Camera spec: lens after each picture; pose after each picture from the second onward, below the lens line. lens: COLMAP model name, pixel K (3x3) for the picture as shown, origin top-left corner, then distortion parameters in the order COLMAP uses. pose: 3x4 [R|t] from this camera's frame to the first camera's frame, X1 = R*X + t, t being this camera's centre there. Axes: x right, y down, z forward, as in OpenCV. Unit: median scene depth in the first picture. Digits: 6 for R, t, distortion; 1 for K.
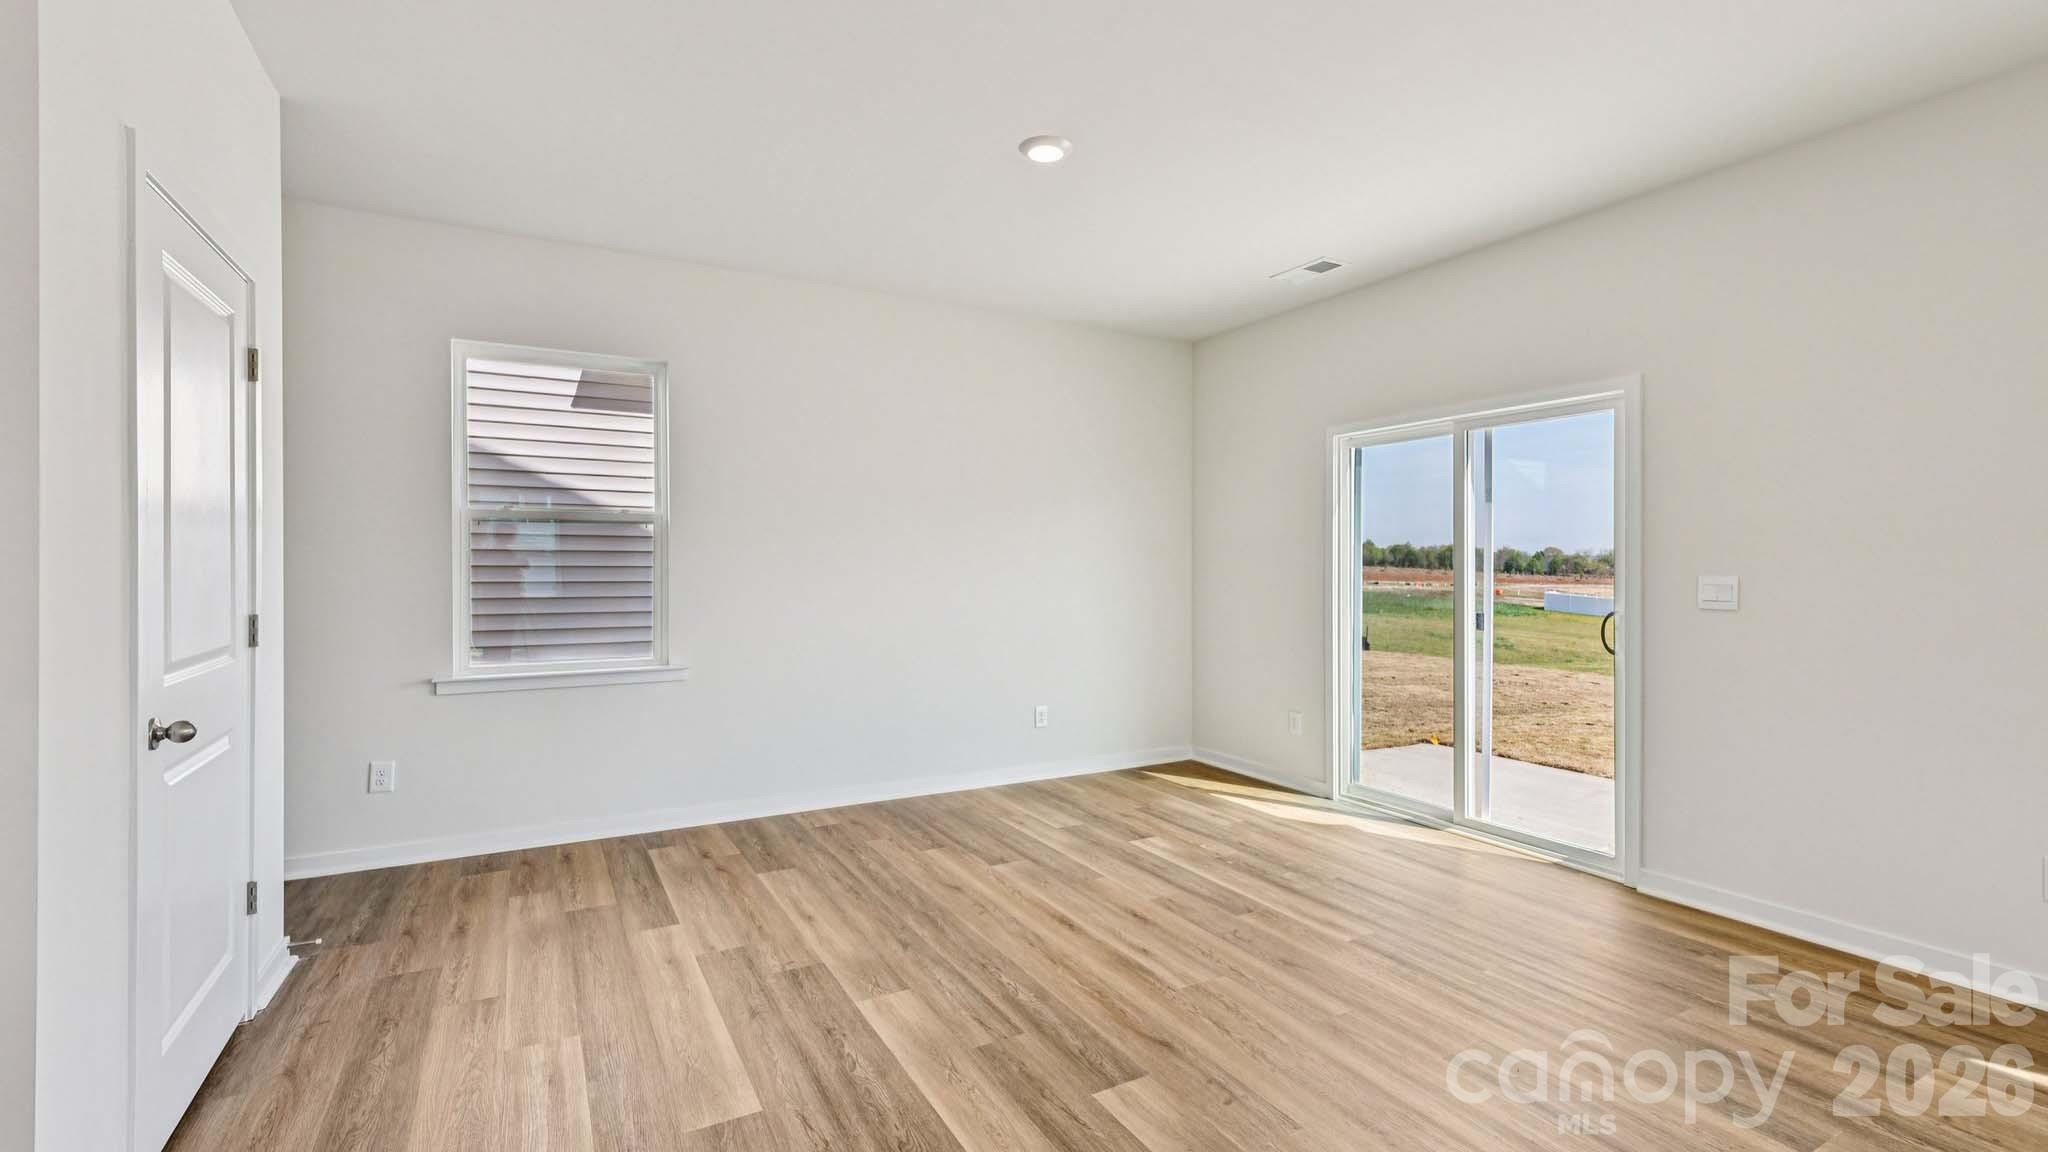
lens RADIAL K [[901.1, 0, 1020.7], [0, 901.1, 561.8], [0, 0, 1]] dist [0.007600, -0.000105]
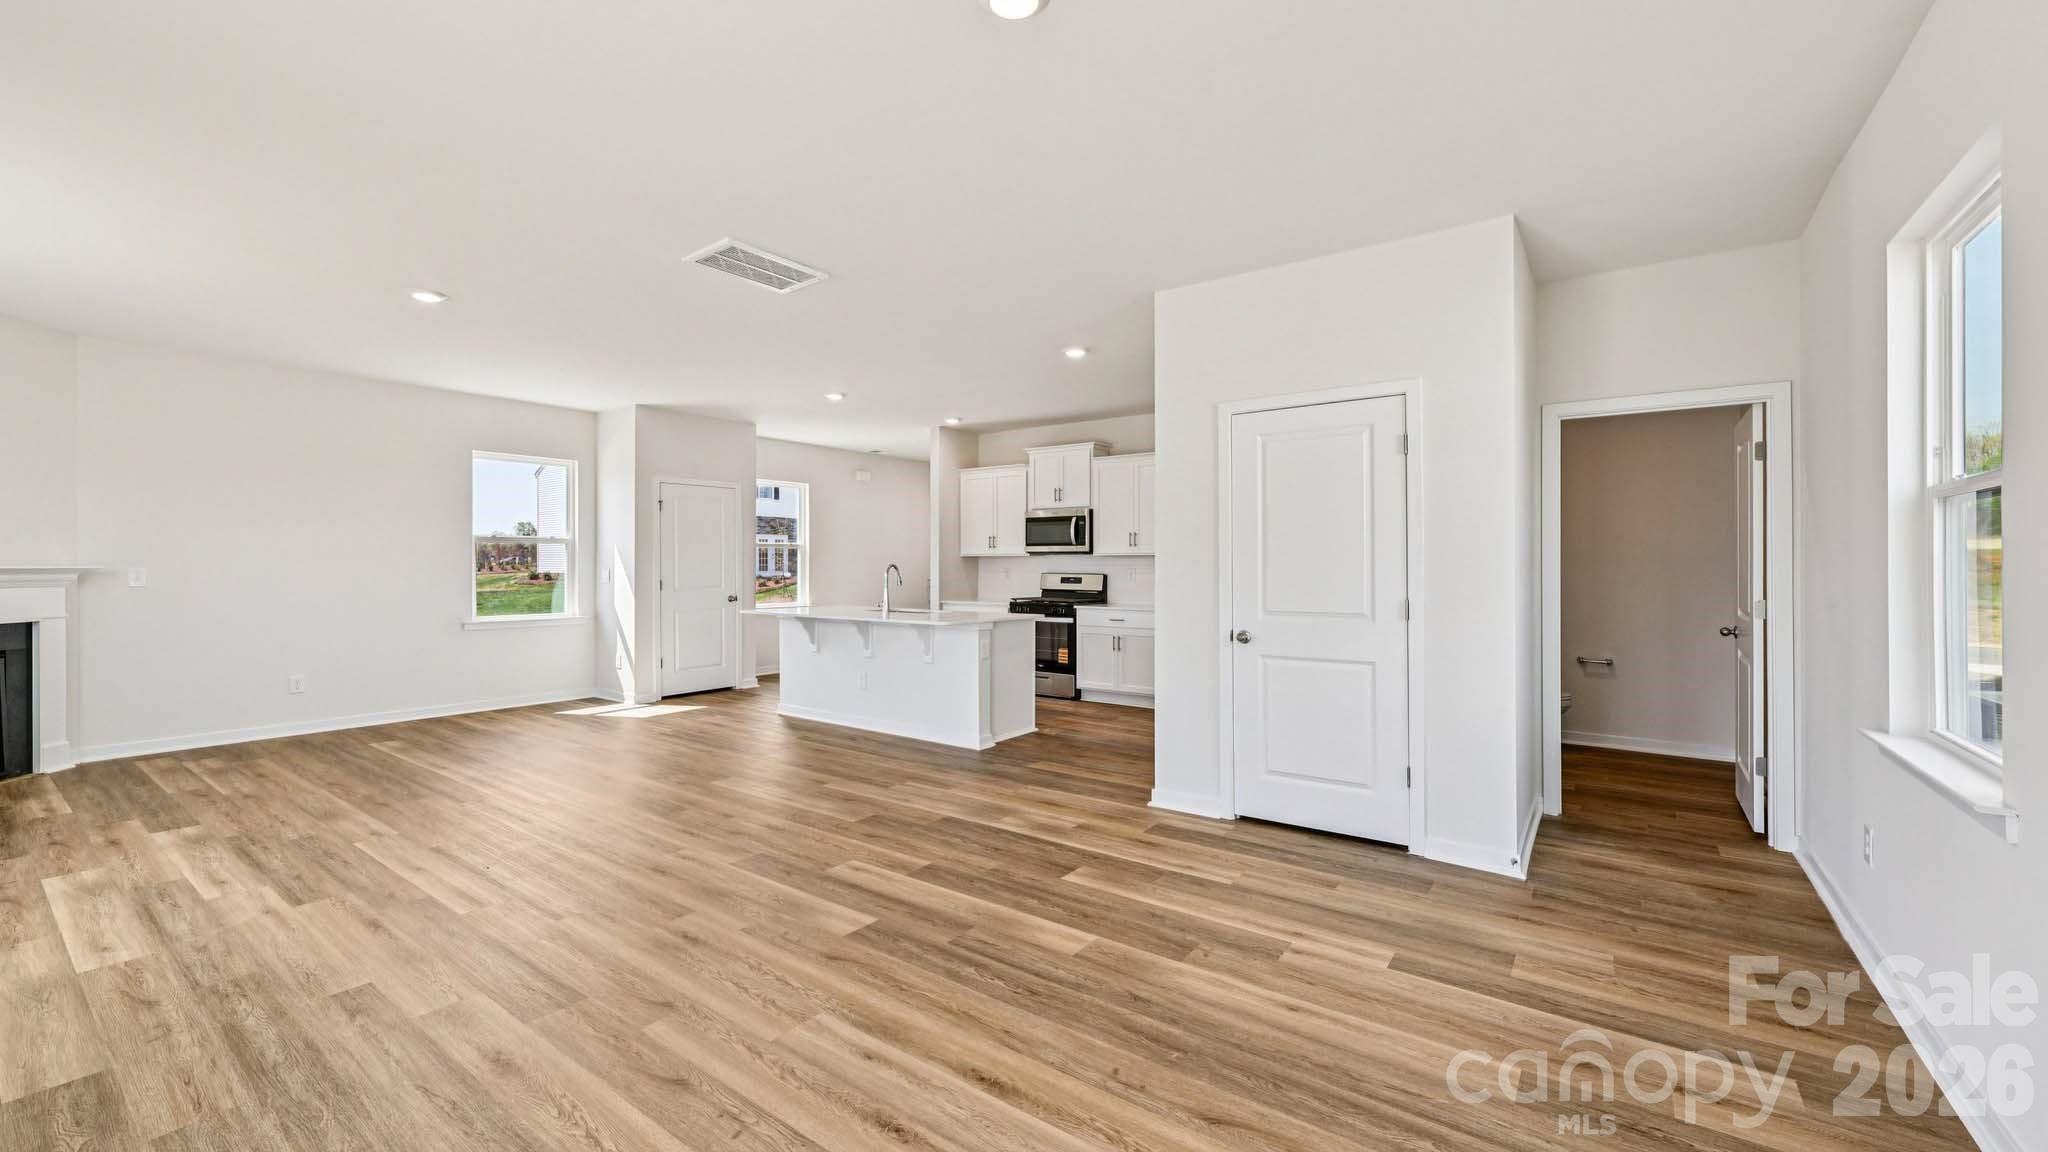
lens RADIAL K [[811.6, 0, 1020.6], [0, 811.6, 568.3], [0, 0, 1]] dist [0.002007, -0.000137]
pose [[-0.908606, -0.000095, -0.417654, 0.265526], [-0.001422, 0.999995, 0.002867, 0.001107], [0.417652, 0.003199, -0.908602, 1.439410]]
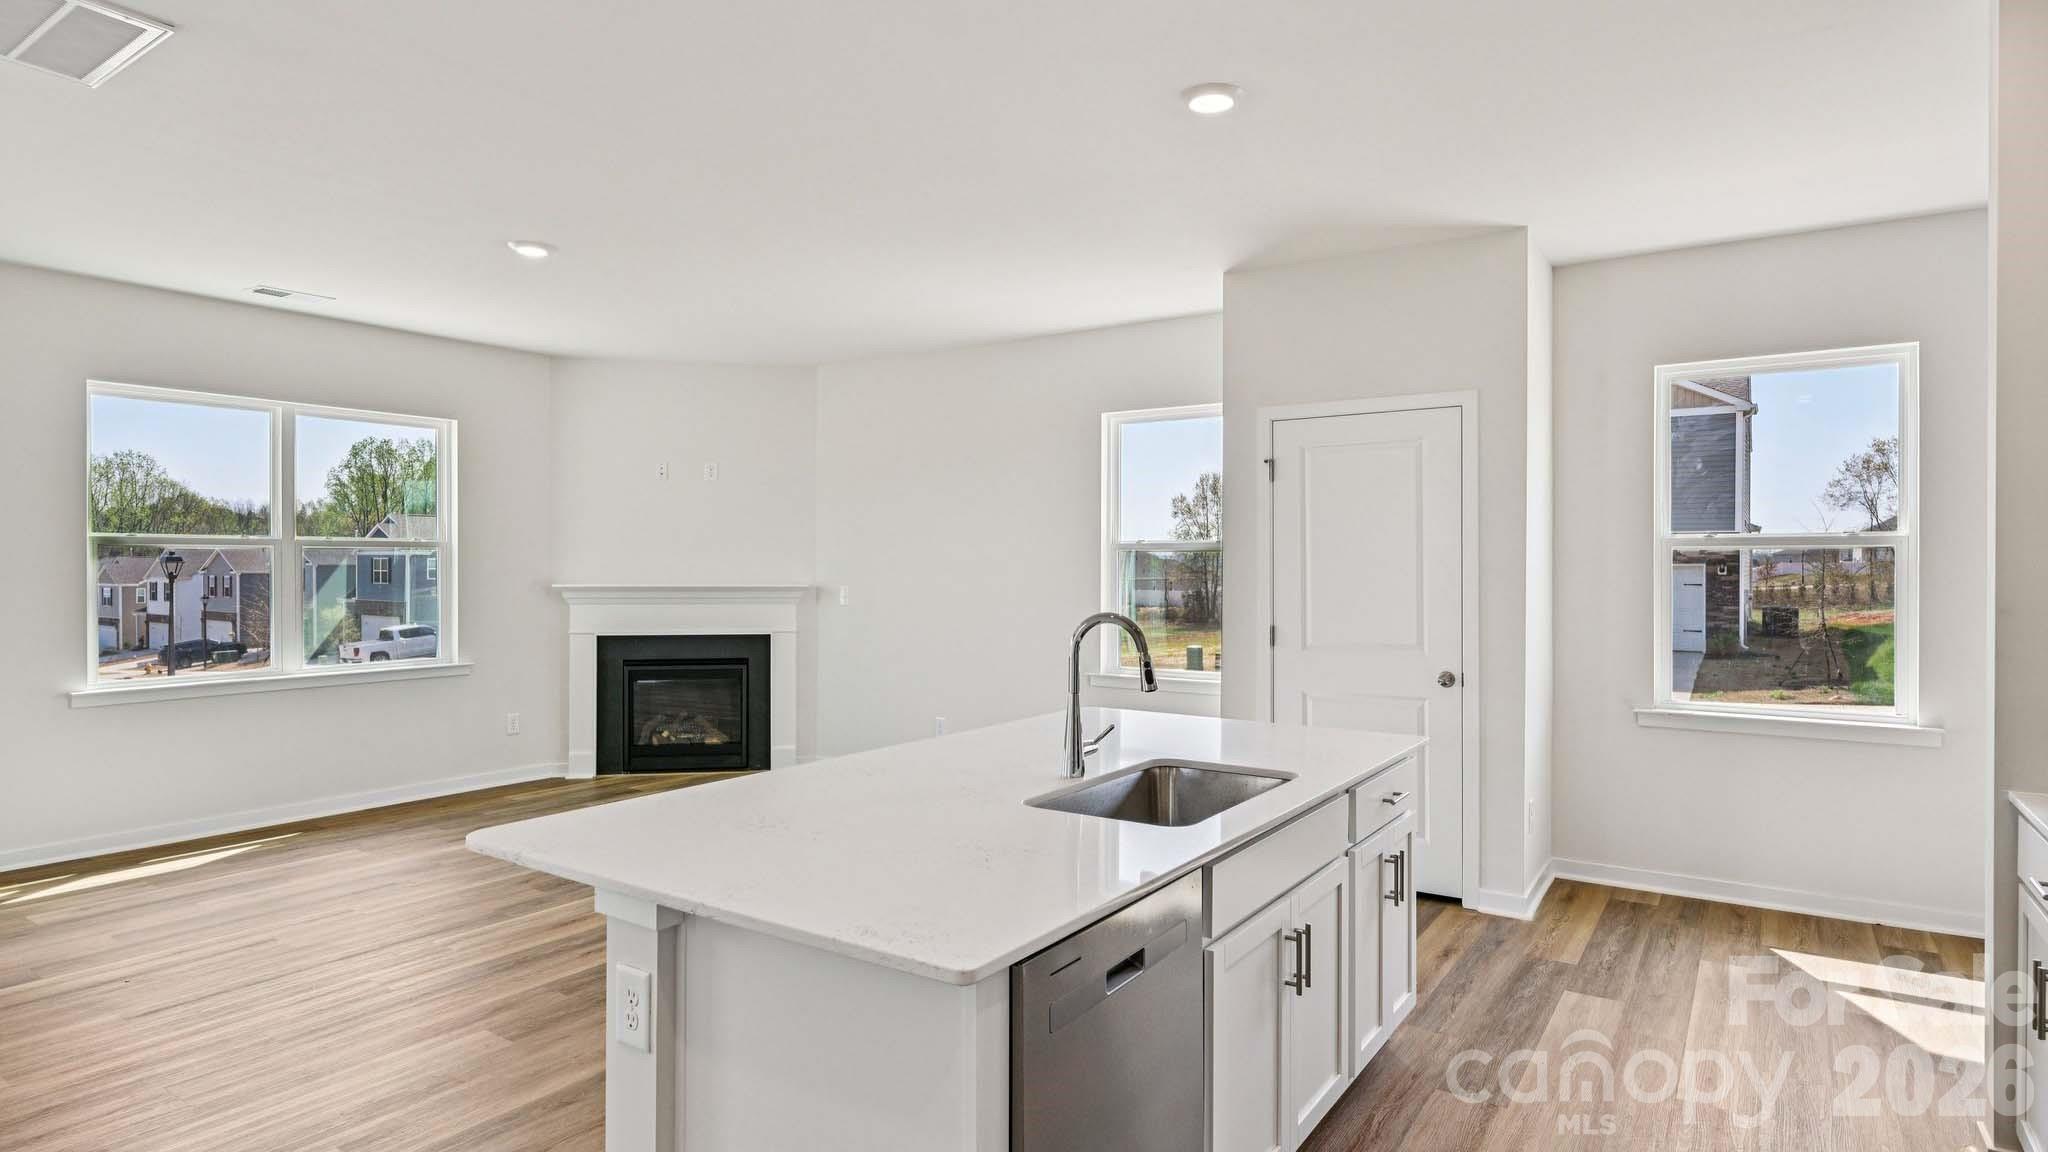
lens RADIAL K [[1101.8, 0, 1016.4], [0, 1101.8, 581.9], [0, 0, 1]] dist [-0.001677, -0.000442]
pose [[-0.458326, -0.015163, 0.888655, -0.856022], [-0.004466, 0.999881, 0.014757, -0.033738], [-0.888773, 0.002795, -0.458339, 0.022910]]
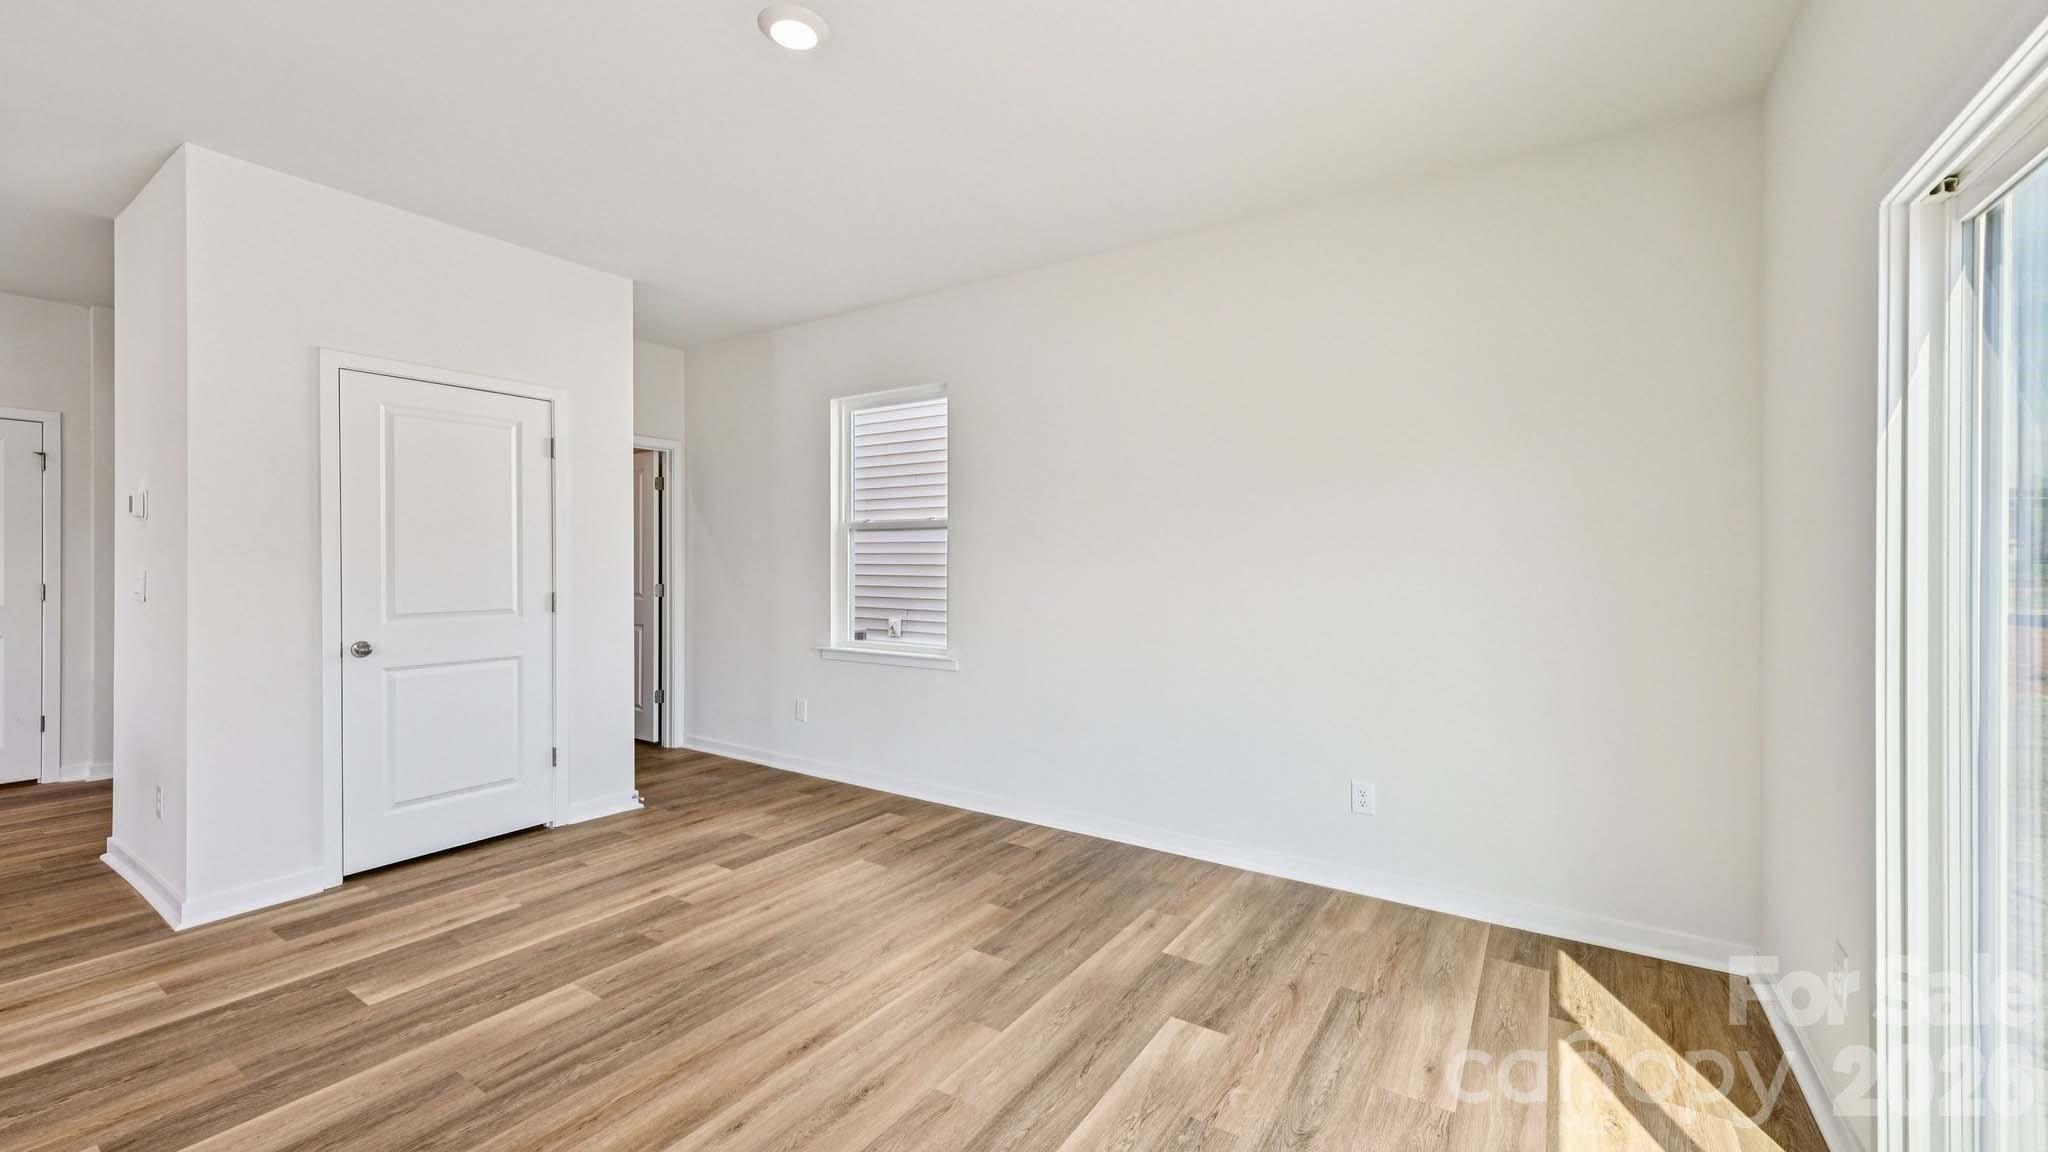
lens RADIAL K [[811.6, 0, 1015.5], [0, 811.6, 563.9], [0, 0, 1]] dist [0.002007, -0.000137]
pose [[0.460990, 0.001575, -0.887404, 0.663986], [-0.003185, 0.999995, 0.000120, 0.000937], [0.887399, 0.002771, 0.460993, 0.763449]]
